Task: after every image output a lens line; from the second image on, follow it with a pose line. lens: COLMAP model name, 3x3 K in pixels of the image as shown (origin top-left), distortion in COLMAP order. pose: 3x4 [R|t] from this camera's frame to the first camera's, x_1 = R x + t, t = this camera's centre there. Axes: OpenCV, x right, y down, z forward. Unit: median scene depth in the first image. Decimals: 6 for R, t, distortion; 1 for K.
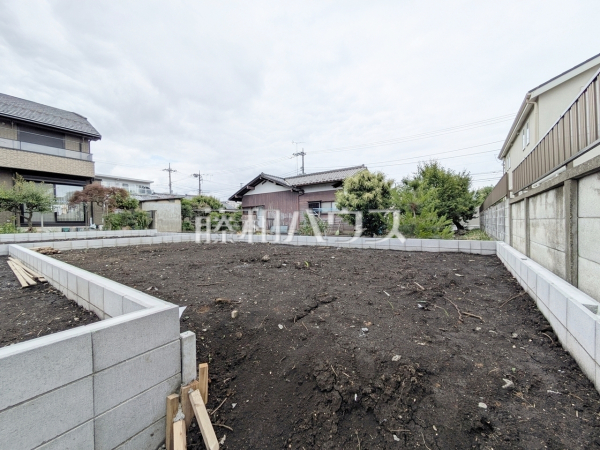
lens RADIAL K [[237.3, 0, 298.0], [0, 237.3, 222.8], [0, 0, 1]] dist [-0.003706, 0.002344]
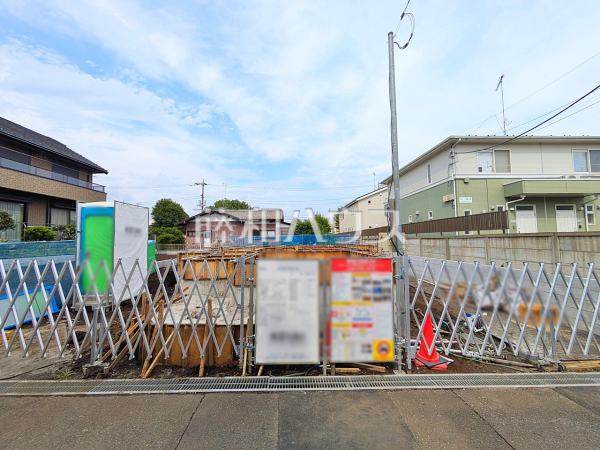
lens RADIAL K [[237.3, 0, 301.8], [0, 237.3, 228.1], [0, 0, 1]] dist [-0.003706, 0.002344]
pose [[0.788015, 0.035196, 0.614650, -0.672487], [0.001460, 0.998255, -0.059033, -0.008690], [-0.615655, 0.047416, 0.786588, -0.437782]]
